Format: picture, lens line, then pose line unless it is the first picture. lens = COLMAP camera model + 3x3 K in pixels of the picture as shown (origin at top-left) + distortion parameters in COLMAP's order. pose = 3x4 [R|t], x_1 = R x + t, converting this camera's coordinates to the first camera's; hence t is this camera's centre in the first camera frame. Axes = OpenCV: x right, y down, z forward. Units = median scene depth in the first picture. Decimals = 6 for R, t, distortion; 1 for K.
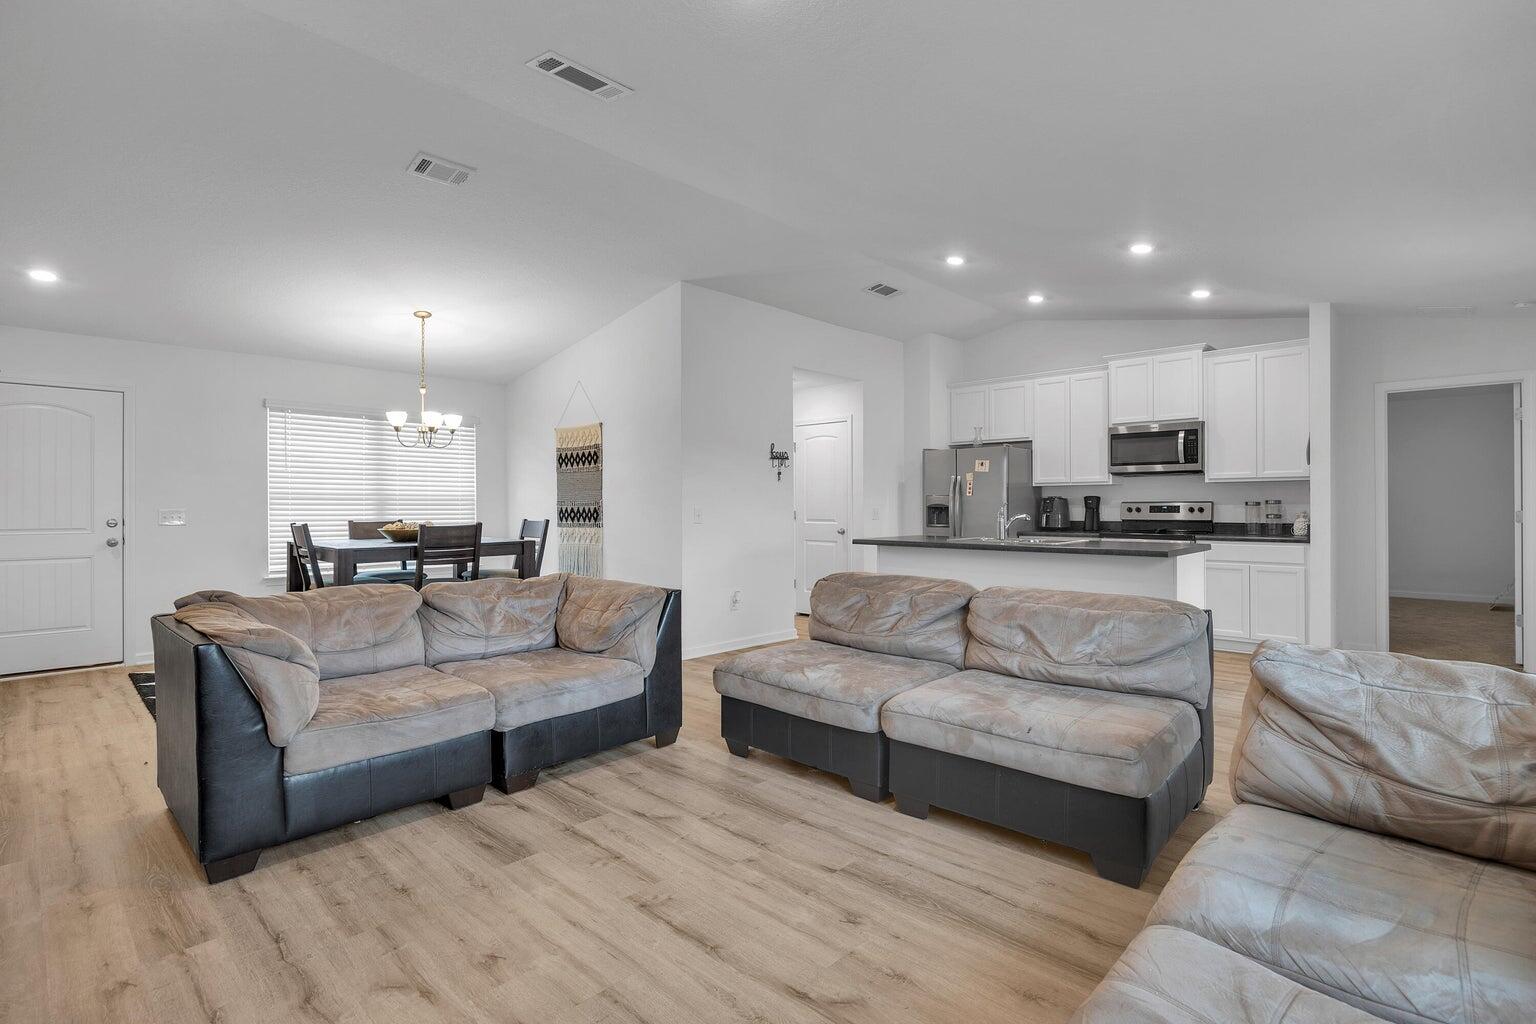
lens RADIAL K [[738.3, 0, 778.0], [0, 738.3, 501.9], [0, 0, 1]] dist [-0.012664, 0.000599]
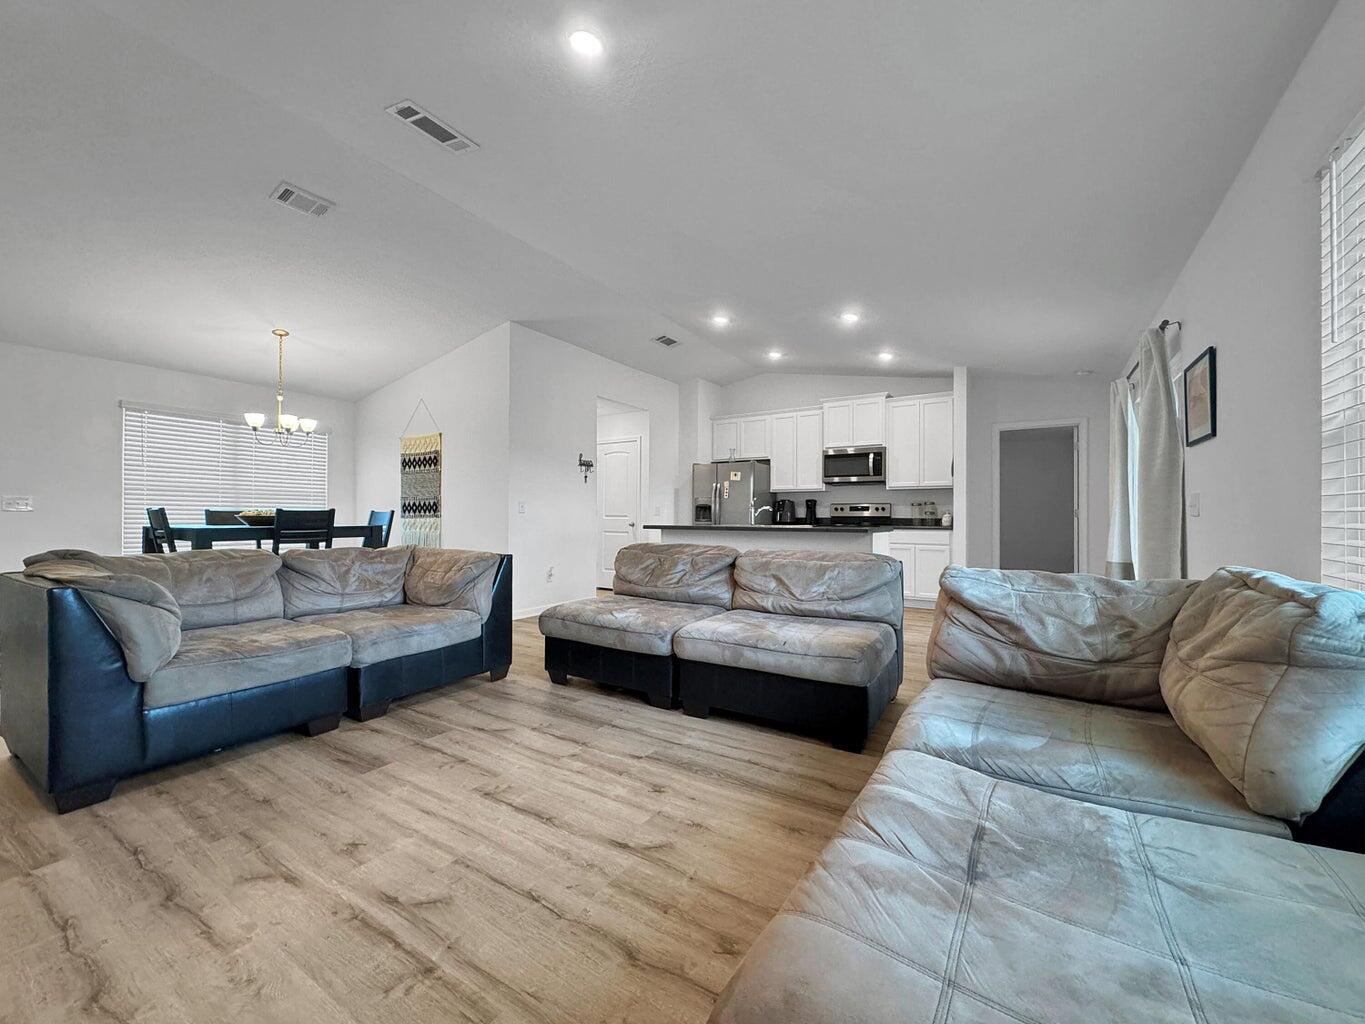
lens RADIAL K [[553.2, 0, 682.5], [0, 553.2, 512.0], [0, 0, 1]] dist [-0.001179, 0.000034]
pose [[0.982127, 0.010011, 0.187951, -0.025420], [-0.009006, 0.999940, -0.006198, 0.050643], [-0.188002, 0.004395, 0.982159, 0.021197]]
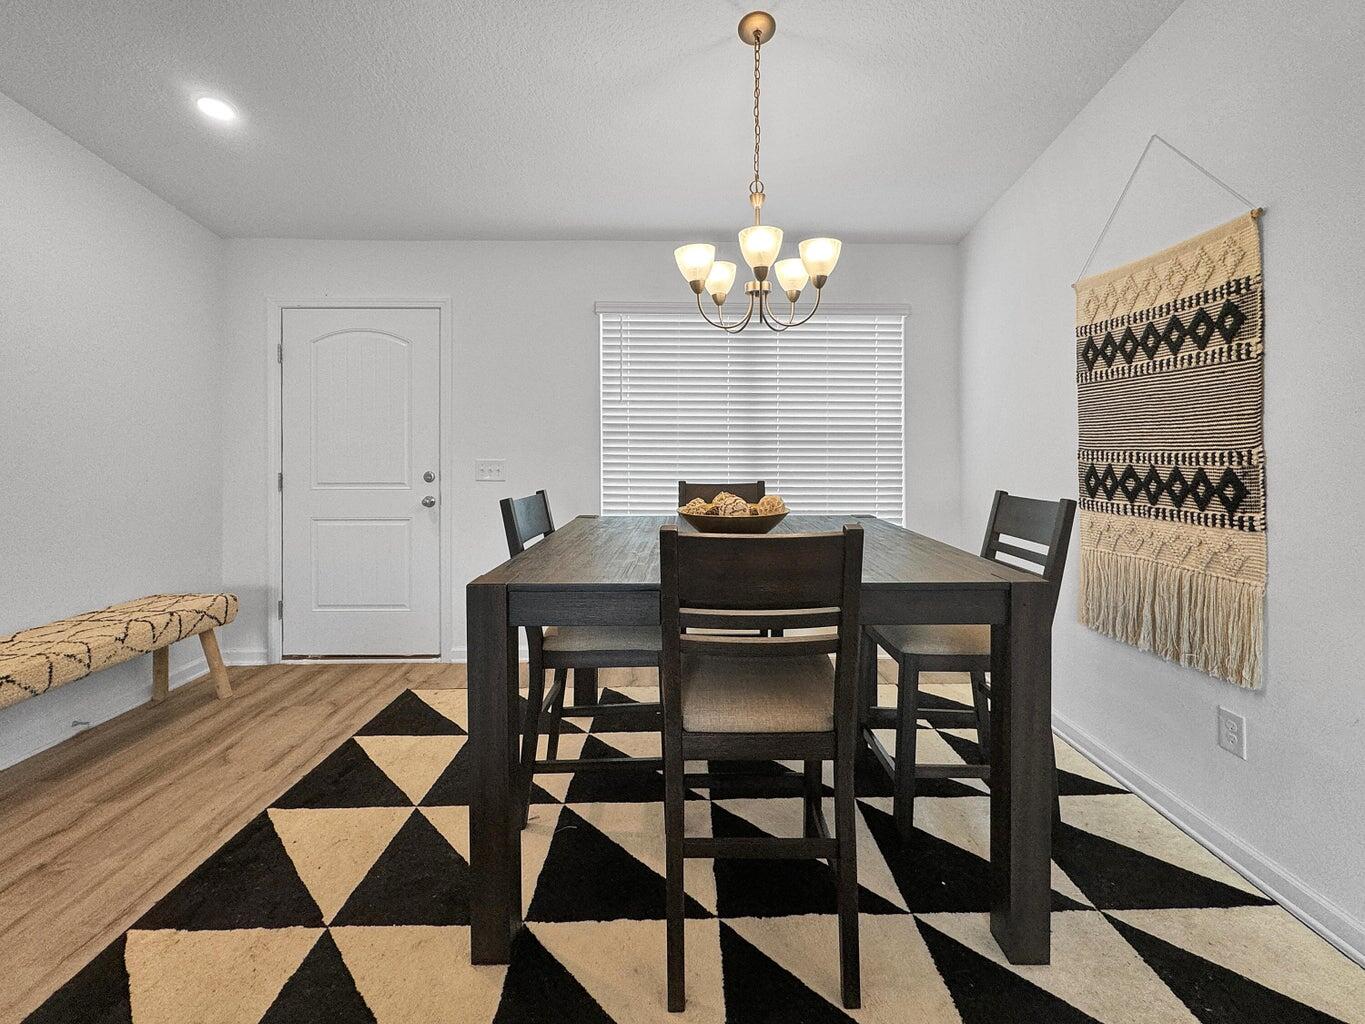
lens RADIAL K [[578.3, 0, 684.0], [0, 578.3, 445.2], [0, 0, 1]] dist [-0.002098, -0.000371]
pose [[0.694808, 0.002648, -0.719190, -0.432279], [0.000520, 0.999991, 0.004185, -0.009351], [0.719195, -0.003281, 0.694801, 1.189609]]
